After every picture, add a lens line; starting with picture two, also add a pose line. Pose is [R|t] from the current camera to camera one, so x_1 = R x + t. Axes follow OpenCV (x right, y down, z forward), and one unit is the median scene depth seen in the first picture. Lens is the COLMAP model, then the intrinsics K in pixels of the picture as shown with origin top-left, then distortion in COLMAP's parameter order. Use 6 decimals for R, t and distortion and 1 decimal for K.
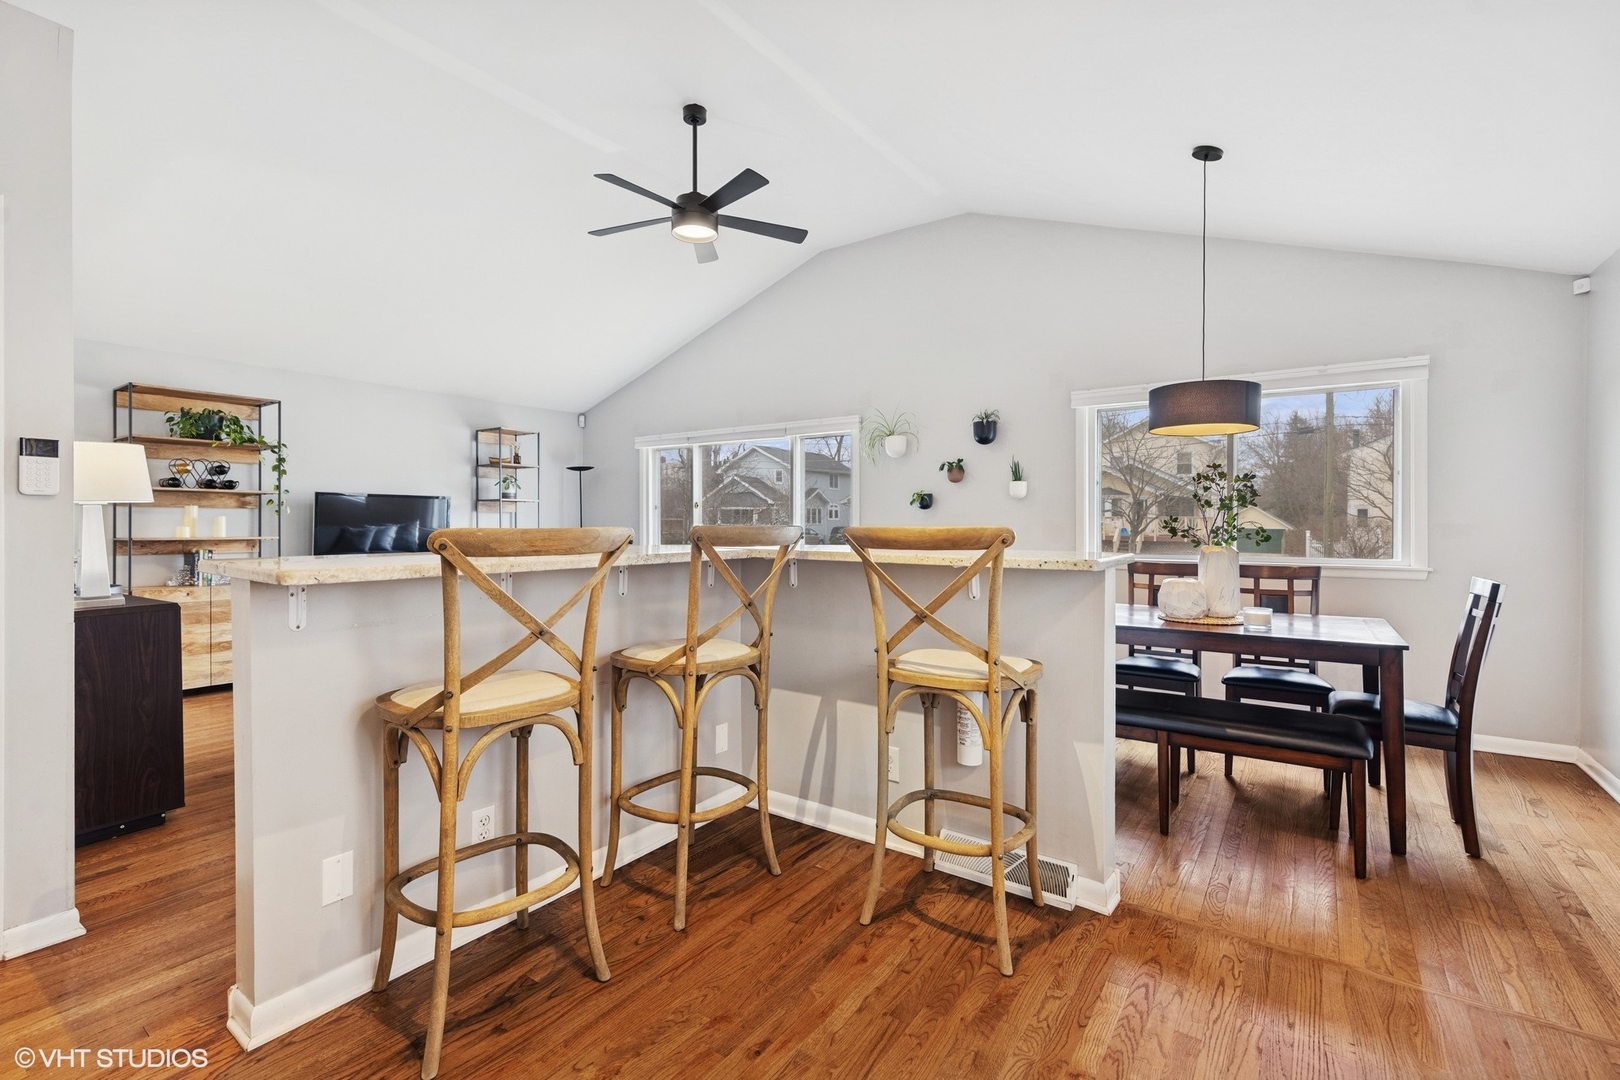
lens RADIAL K [[732.2, 0, 815.1], [0, 732.2, 519.5], [0, 0, 1]] dist [0.012184, 0.000202]
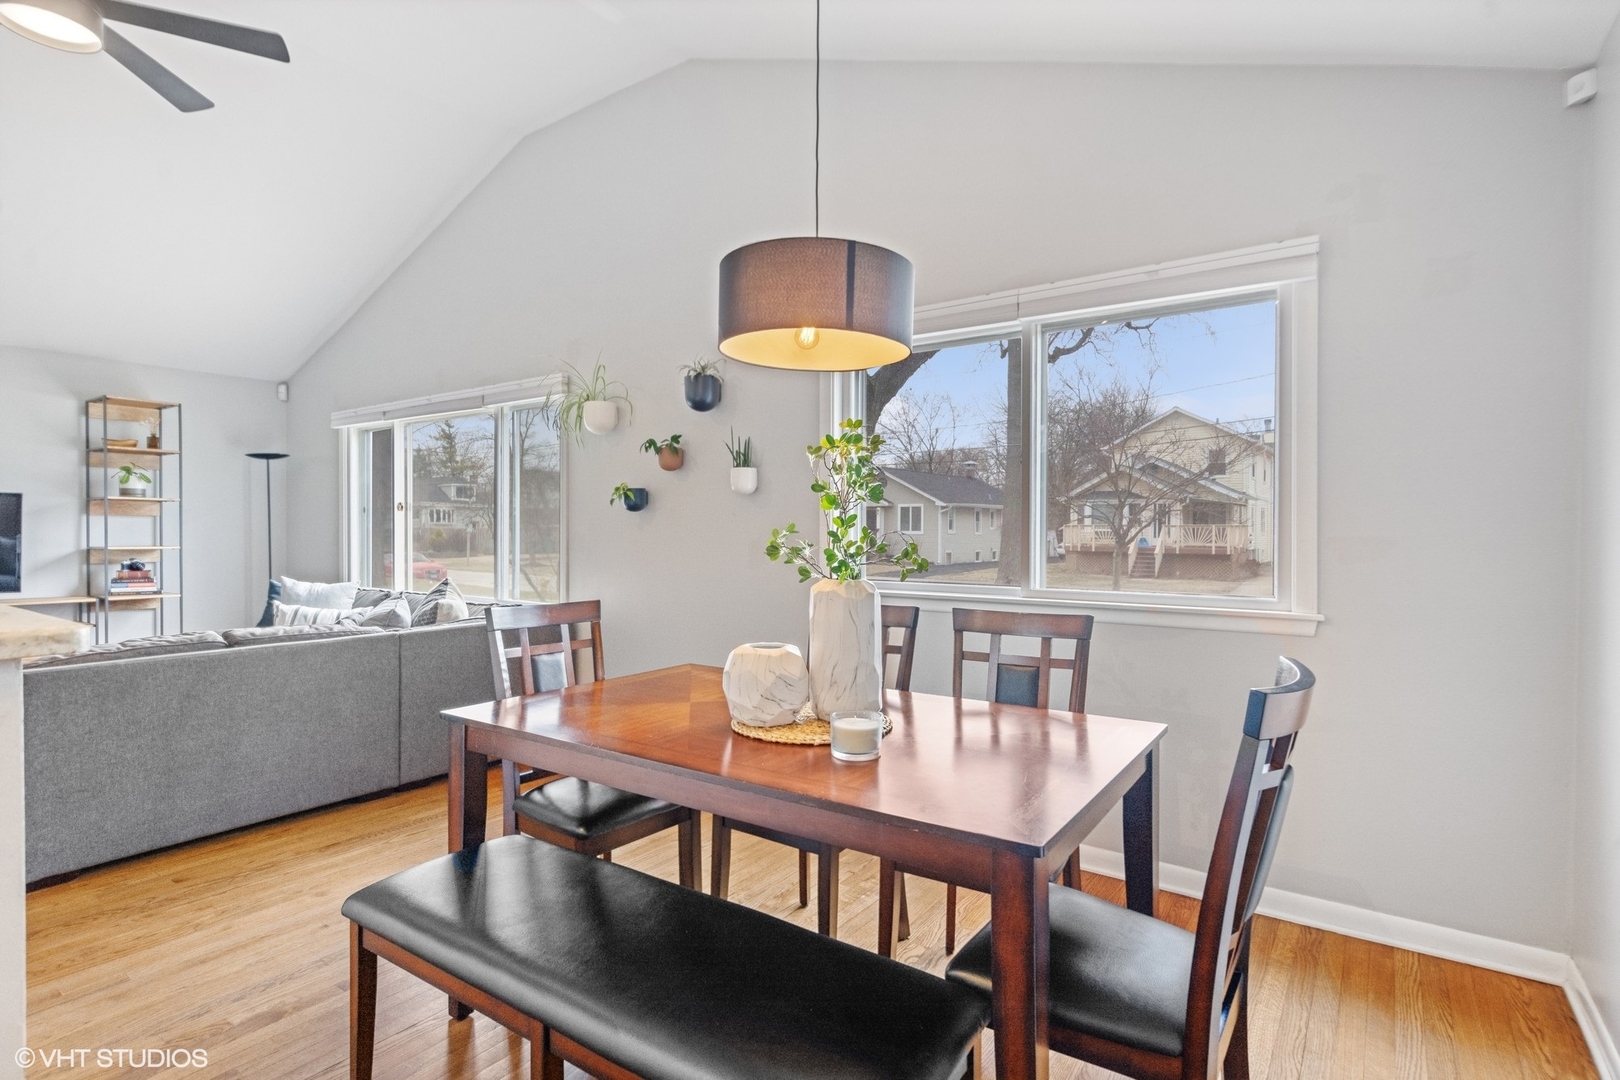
lens RADIAL K [[816.5, 0, 809.2], [0, 816.5, 534.9], [0, 0, 1]] dist [0.009956, -0.000448]
pose [[0.999860, 0.003046, -0.016456, 0.341699], [-0.002904, 0.999958, 0.008640, 0.000099], [0.016481, -0.008591, 0.999827, 0.277698]]
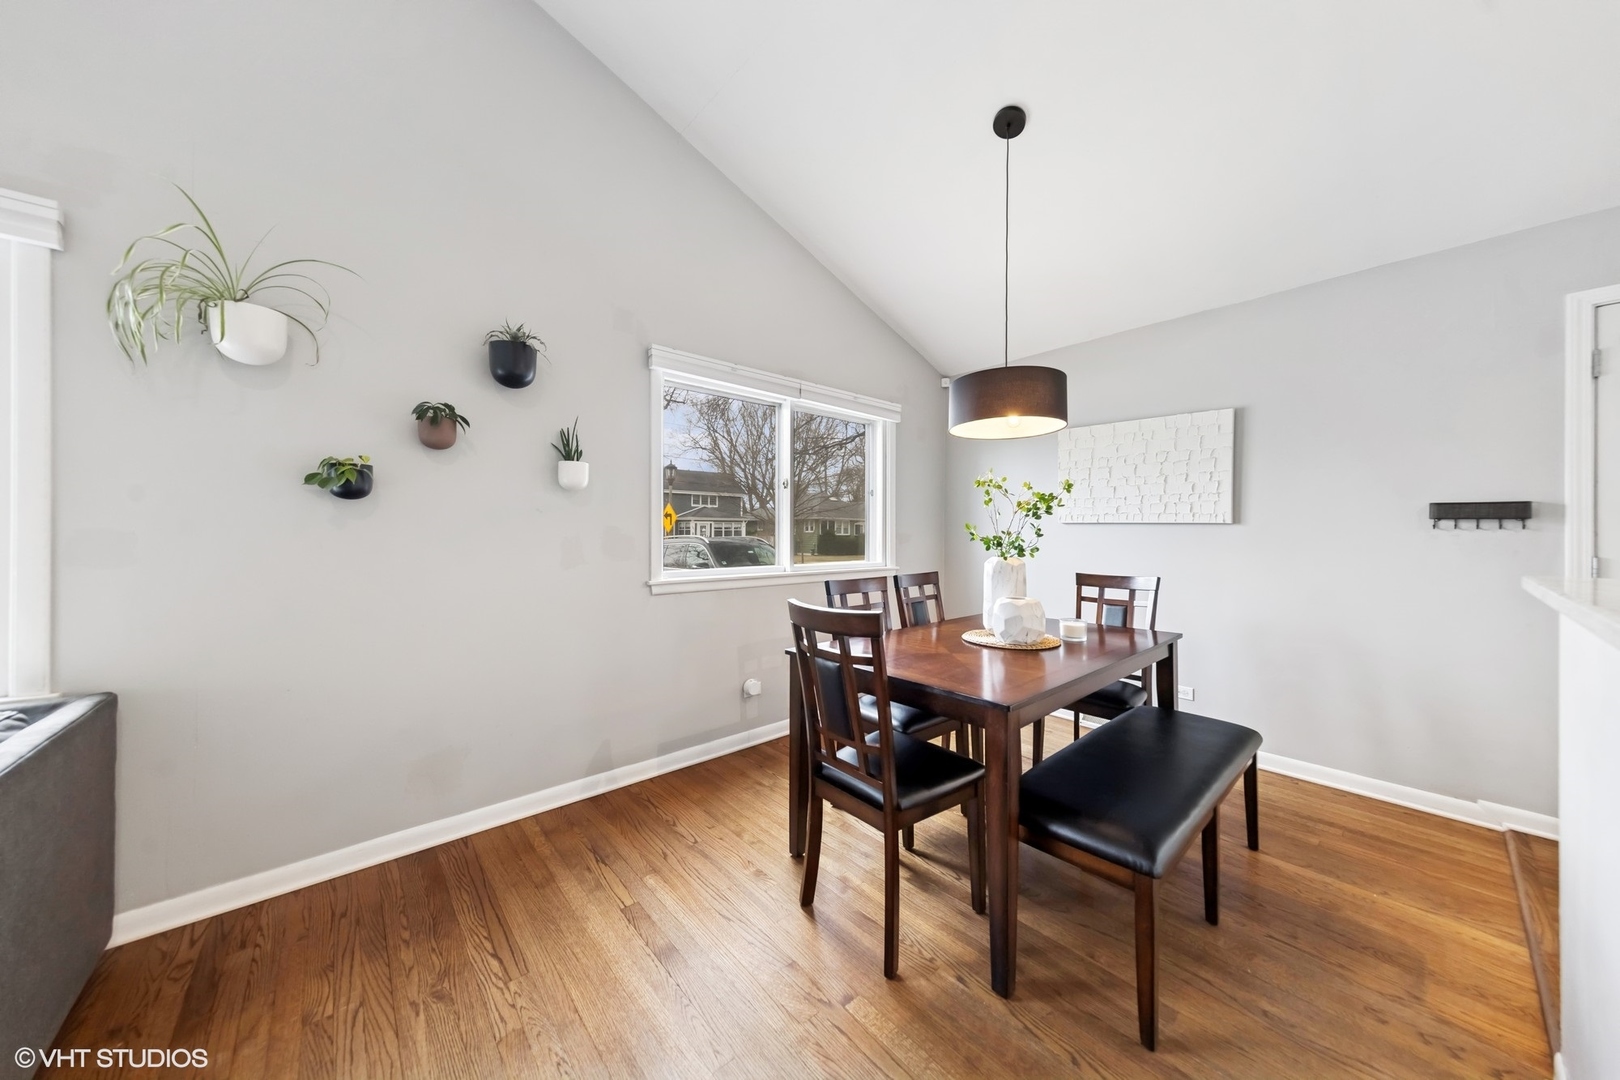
lens RADIAL K [[546.7, 0, 809.0], [0, 546.7, 531.1], [0, 0, 1]] dist [0.002106, 0.000211]
pose [[0.242334, 0.007067, 0.970167, -0.112106], [-0.005100, 0.999969, -0.006010, 0.006461], [-0.970180, -0.003491, 0.242362, 0.689662]]
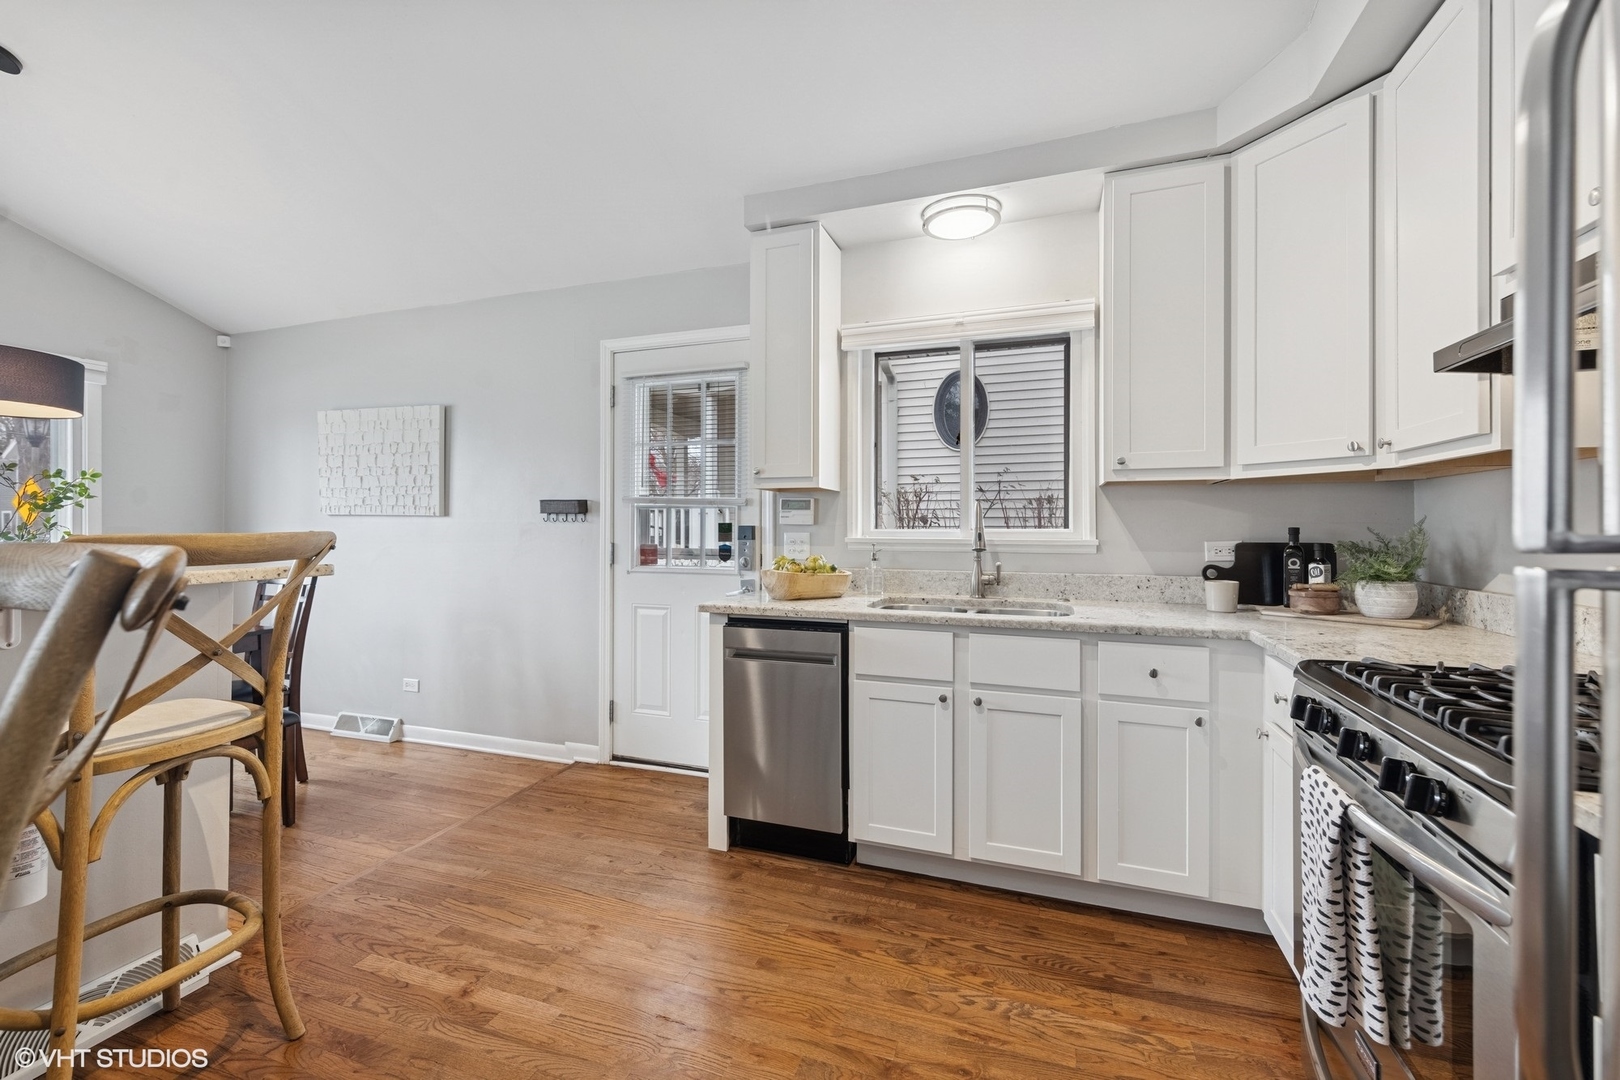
lens RADIAL K [[668.9, 0, 833.3], [0, 668.9, 520.5], [0, 0, 1]] dist [-0.005786, 0.000259]
pose [[-0.292110, 0.004779, 0.956373, -0.255803], [0.003041, 0.999987, -0.004068, 0.001829], [-0.956380, 0.001720, -0.292120, 0.228606]]
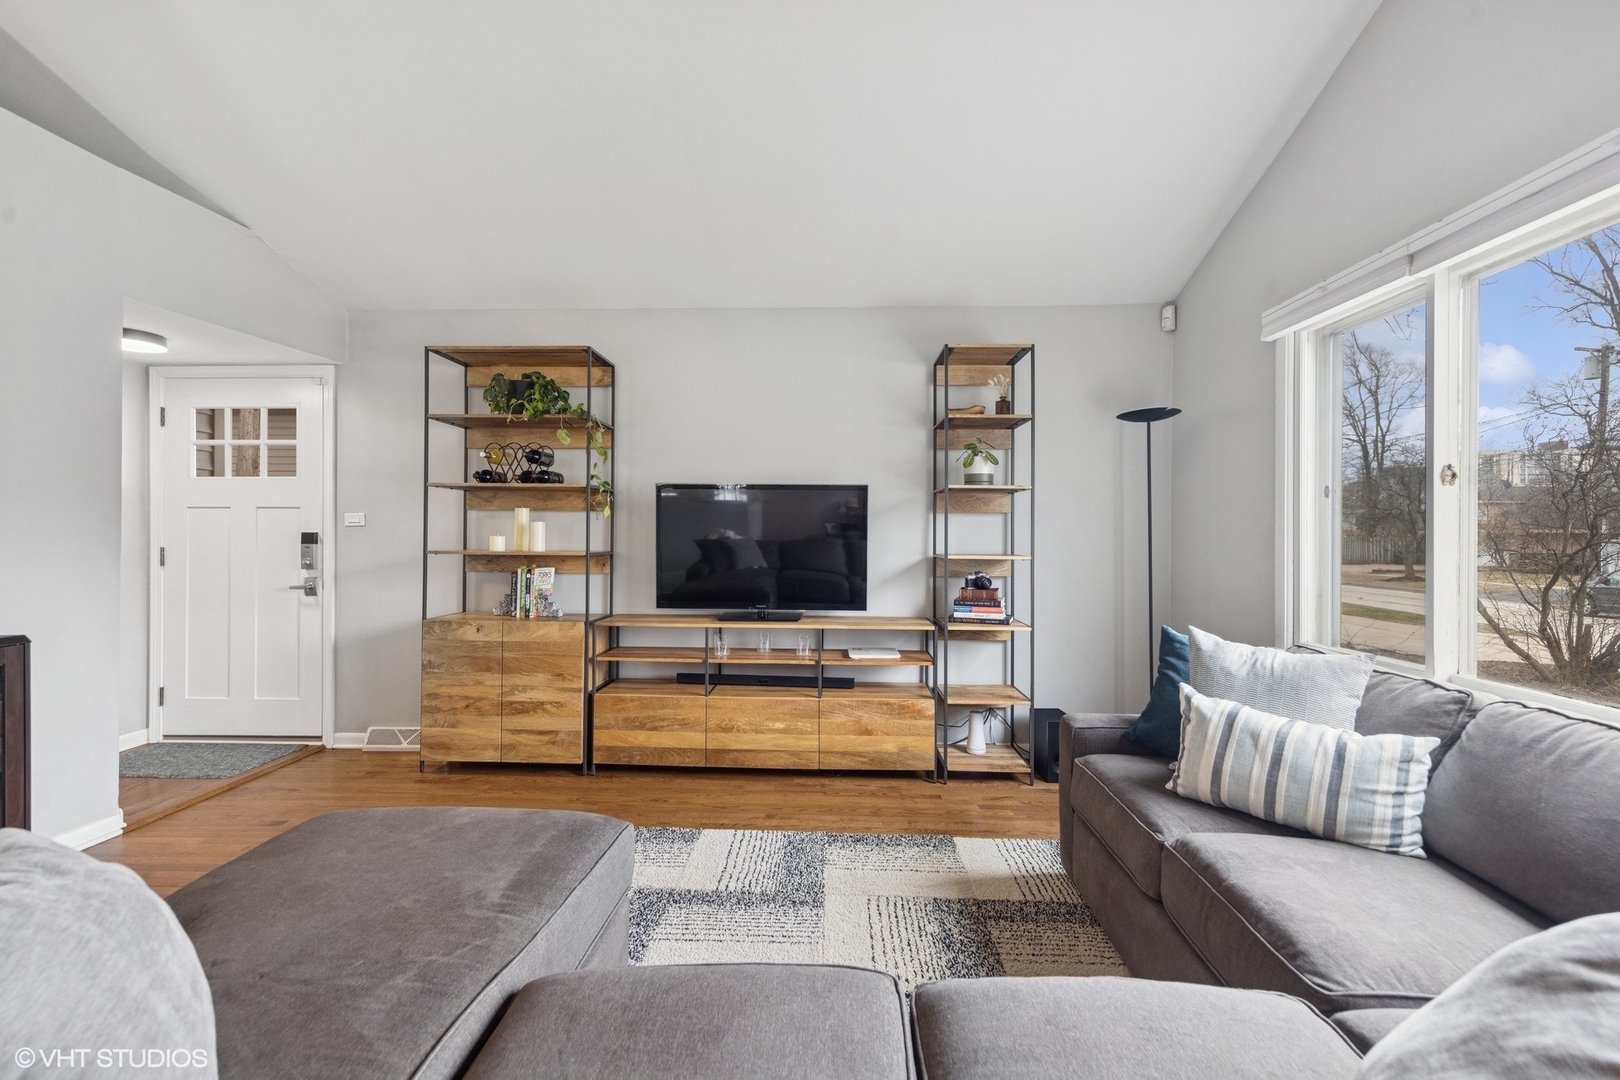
lens RADIAL K [[732.2, 0, 813.0], [0, 732.2, 533.4], [0, 0, 1]] dist [0.012184, 0.000202]
pose [[0.540947, -0.000463, -0.841057, -0.064690], [0.000244, 1.000000, -0.000394, 0.007262], [0.841057, 0.000008, 0.540947, 0.833131]]
